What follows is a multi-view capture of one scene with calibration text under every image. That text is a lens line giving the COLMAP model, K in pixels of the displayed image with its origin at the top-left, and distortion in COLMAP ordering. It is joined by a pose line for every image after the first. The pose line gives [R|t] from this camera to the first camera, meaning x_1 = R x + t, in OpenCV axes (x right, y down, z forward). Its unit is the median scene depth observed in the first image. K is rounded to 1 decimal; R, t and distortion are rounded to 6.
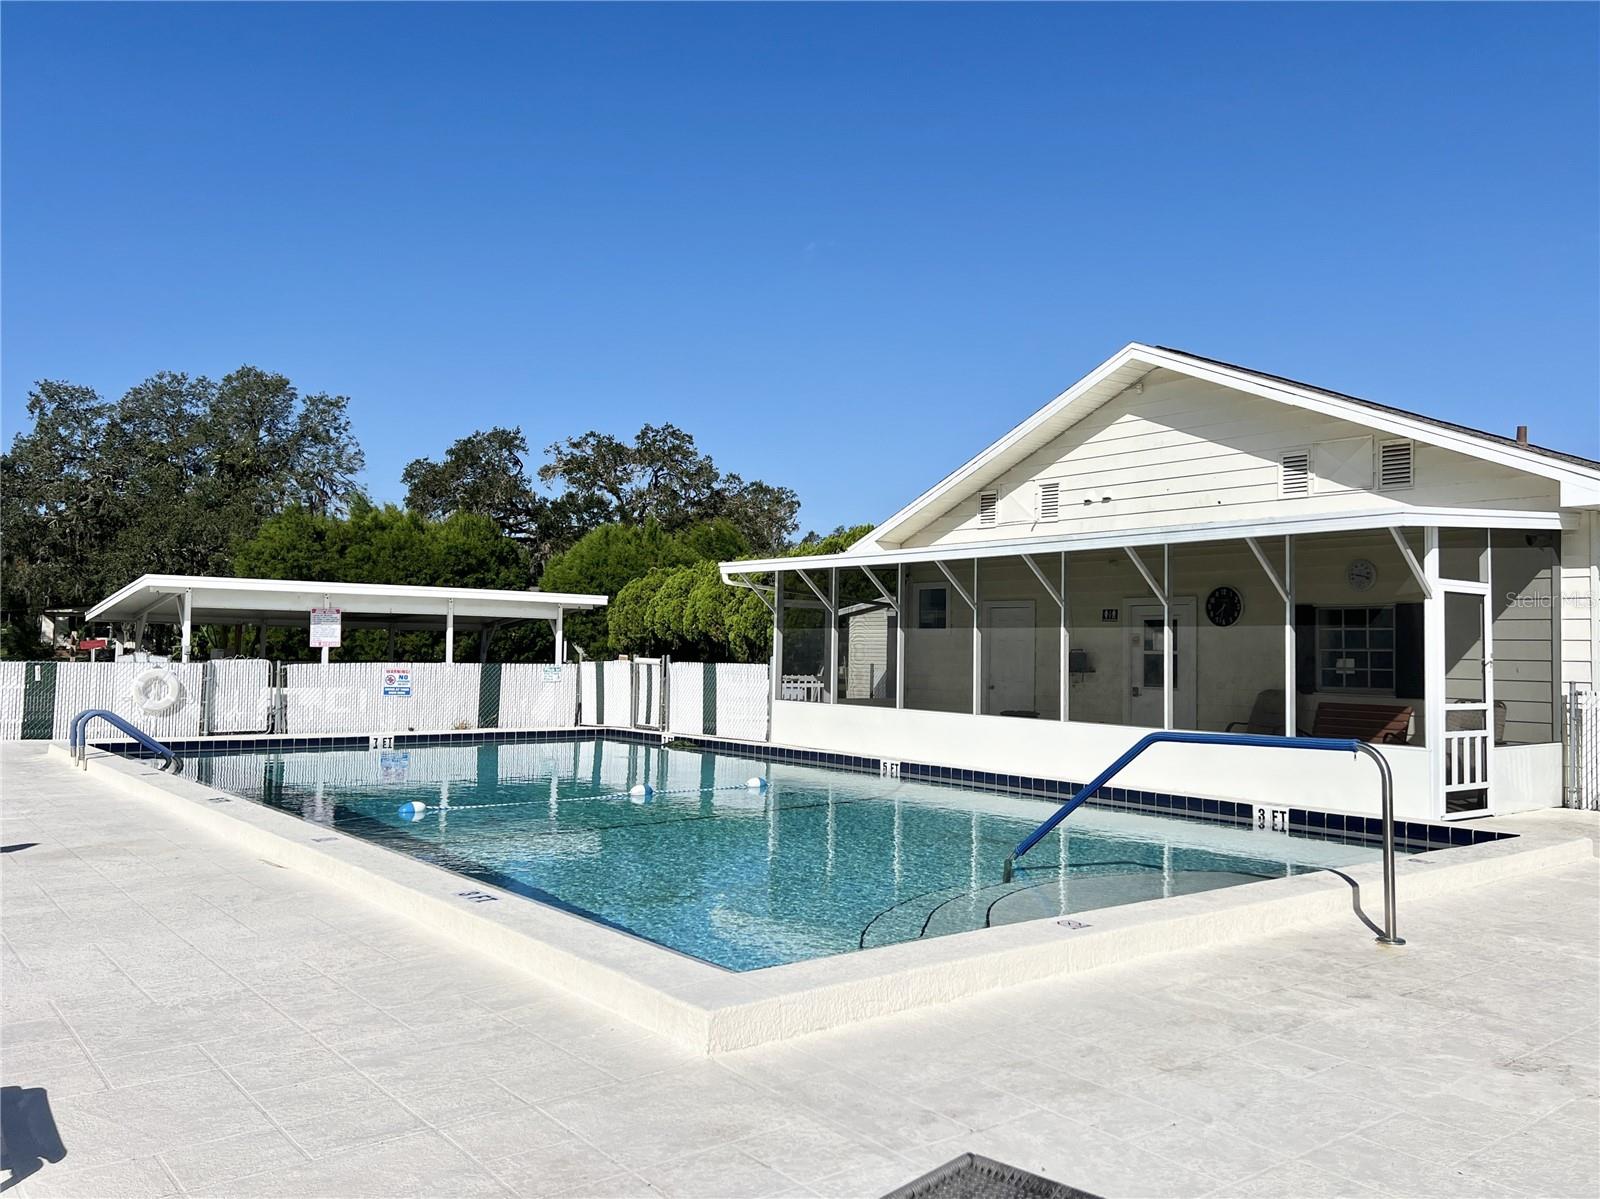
lens RADIAL K [[1206.8, 0, 800.1], [0, 1206.8, 600.0], [0, 0, 1]] dist [0.013238, -0.001007]
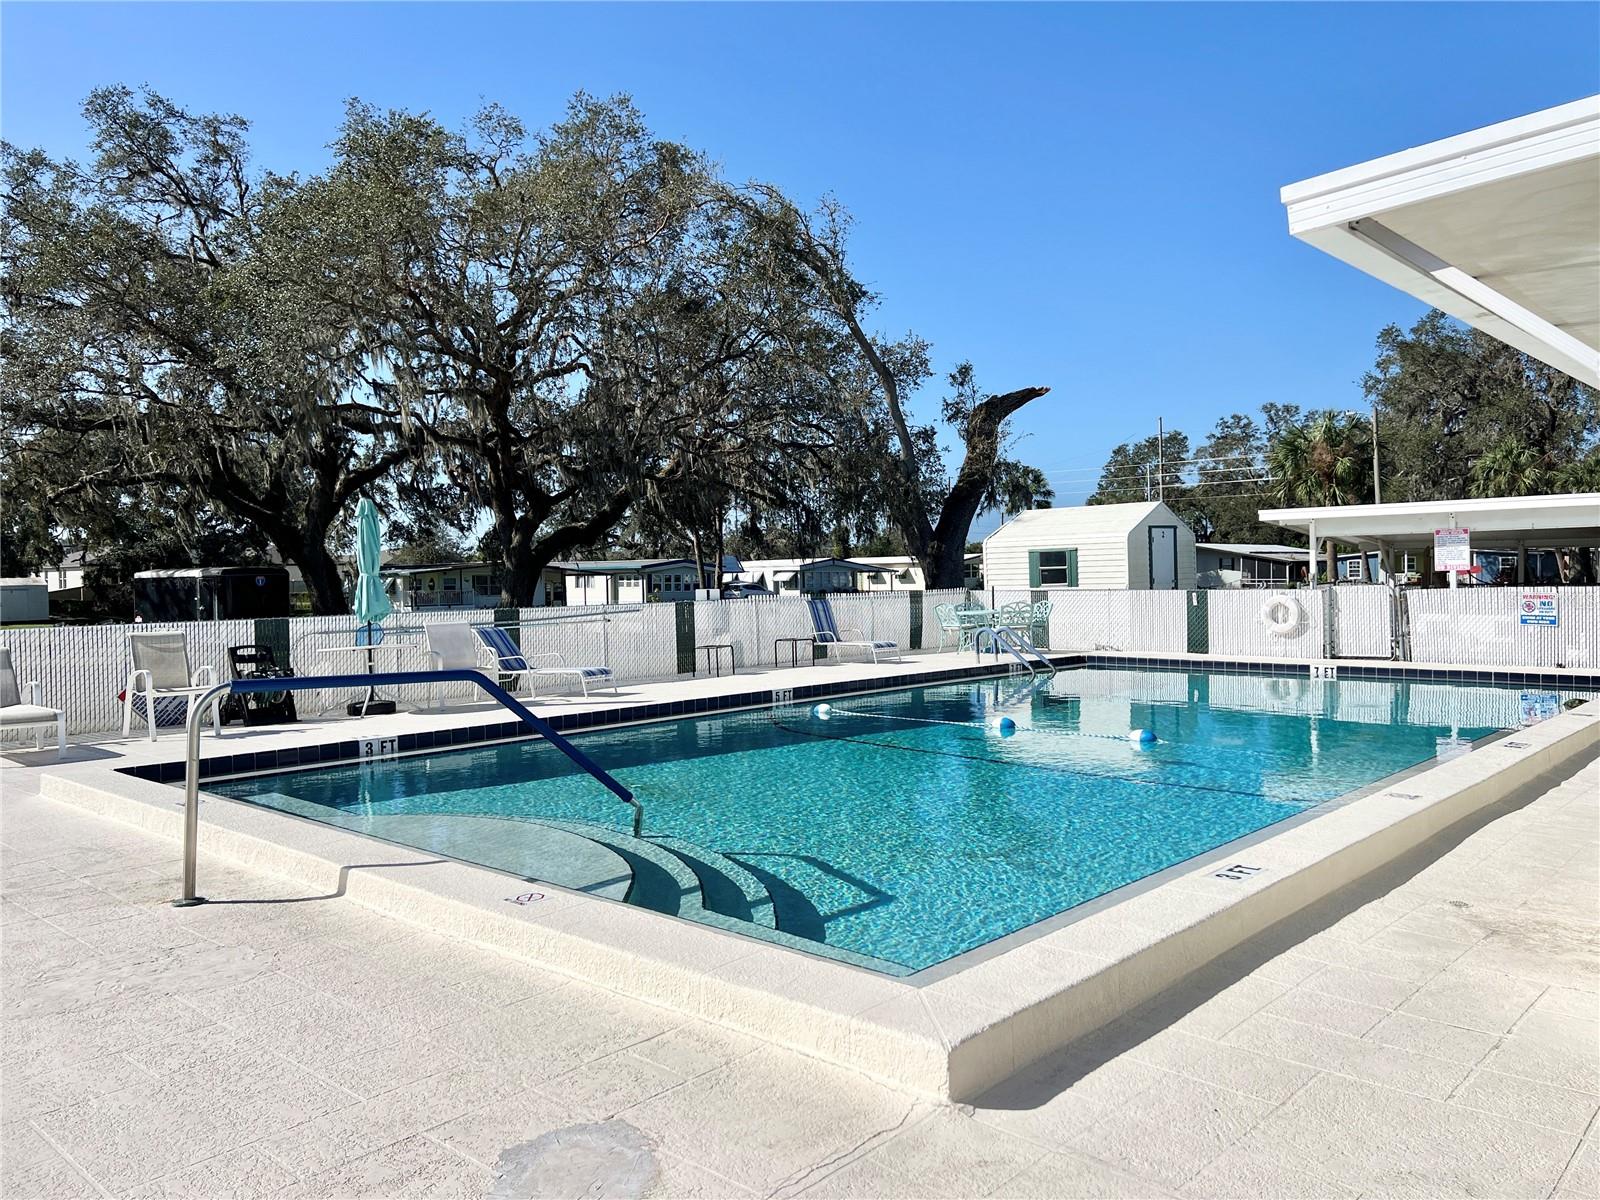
lens RADIAL K [[1206.8, 0, 804.7], [0, 1206.8, 599.6], [0, 0, 1]] dist [0.013238, -0.001007]
pose [[0.139615, -0.001027, -0.990205, 0.484498], [0.059234, 0.998217, 0.007316, 0.026852], [0.988433, -0.059676, 0.139427, 0.418331]]
